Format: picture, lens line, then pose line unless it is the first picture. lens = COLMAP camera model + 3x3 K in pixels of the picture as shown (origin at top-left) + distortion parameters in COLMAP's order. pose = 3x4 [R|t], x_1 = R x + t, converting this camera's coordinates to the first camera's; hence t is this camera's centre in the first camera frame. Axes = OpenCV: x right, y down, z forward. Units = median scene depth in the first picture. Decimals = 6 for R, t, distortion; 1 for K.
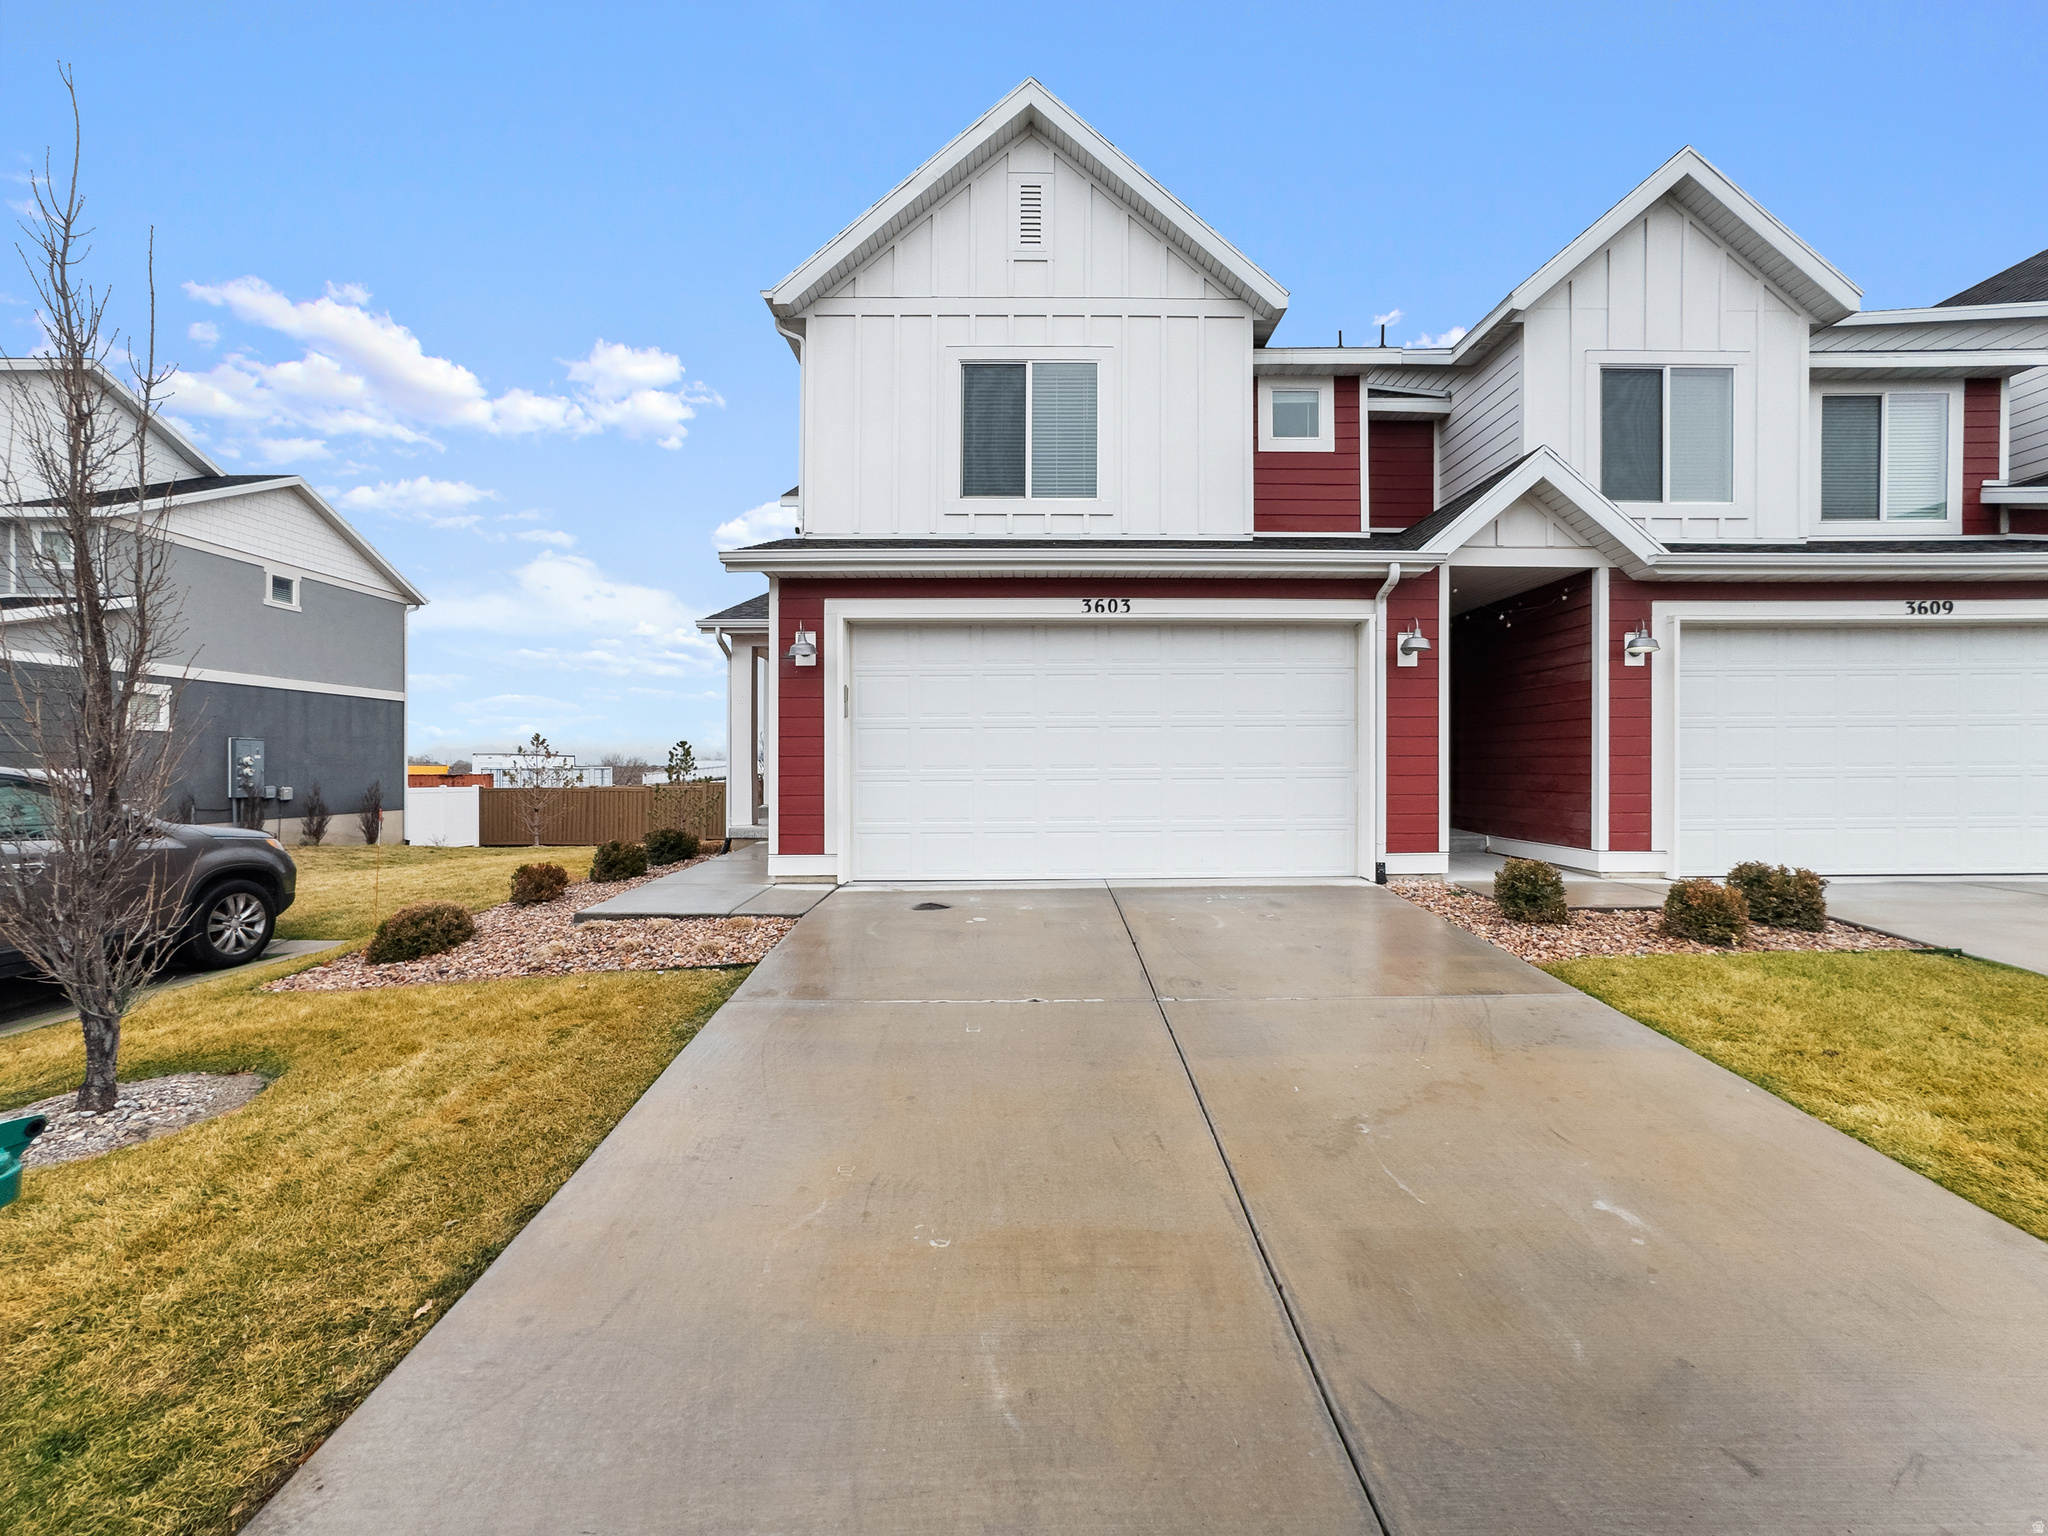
lens RADIAL K [[814.5, 0, 1039.6], [0, 814.5, 775.0], [0, 0, 1]] dist [-0.037635, 0.014049]
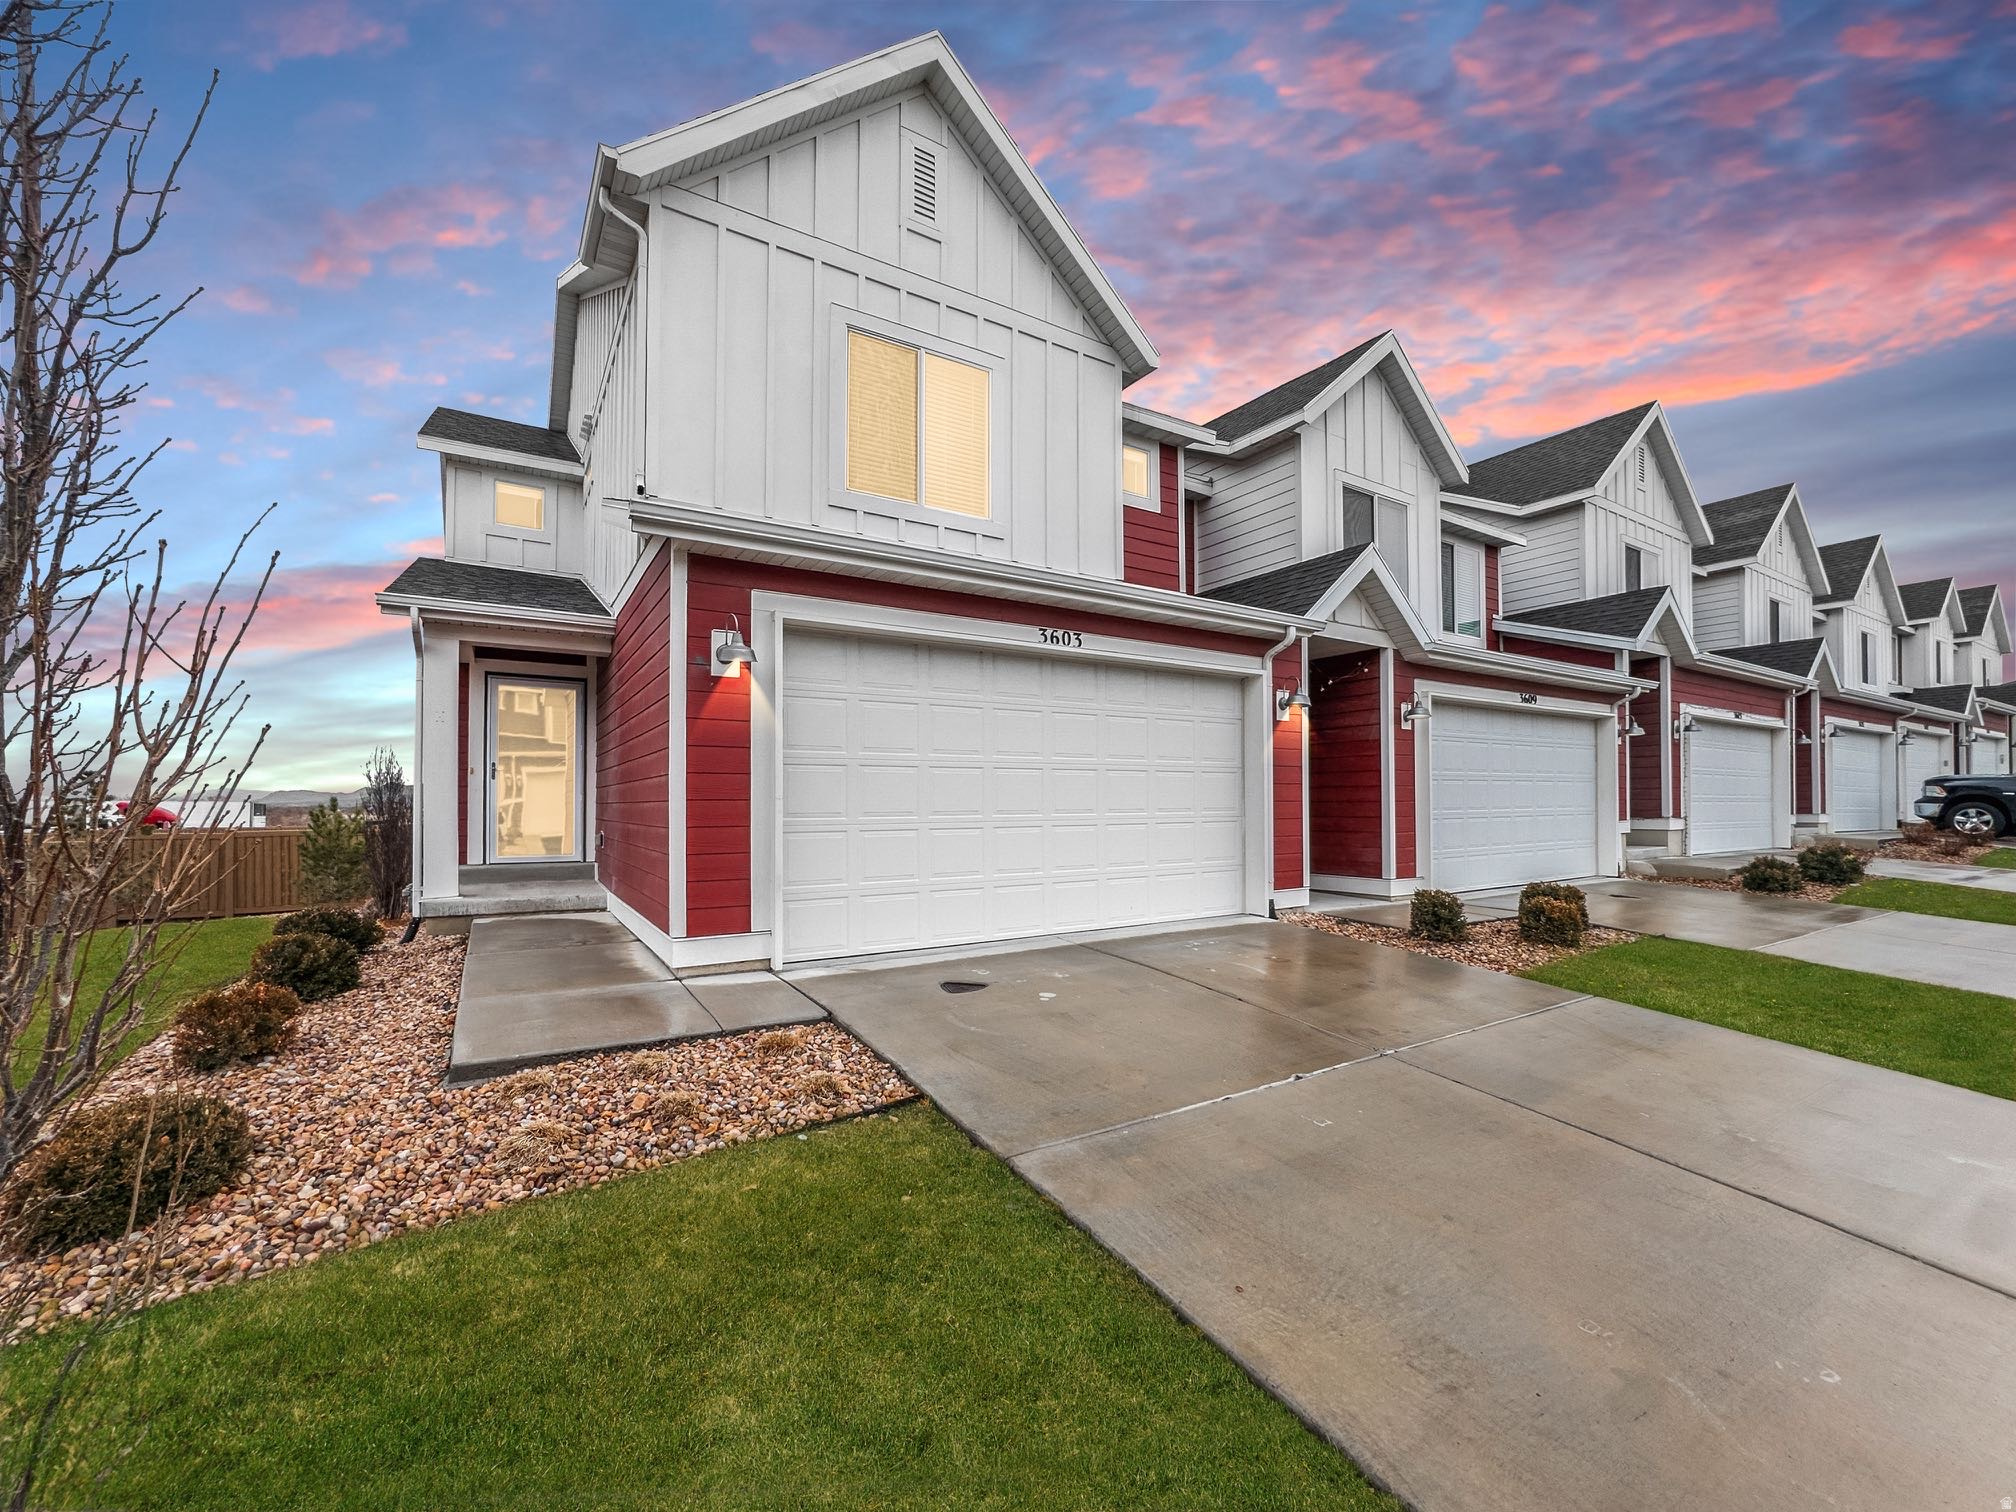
lens RADIAL K [[824.8, 0, 1013.4], [0, 824.8, 800.1], [0, 0, 1]] dist [-0.037486, 0.015993]
pose [[0.856973, 0.003166, 0.515352, -0.431377], [0.007386, 0.999803, -0.018424, -0.007182], [-0.515309, 0.019595, 0.856781, 0.225125]]
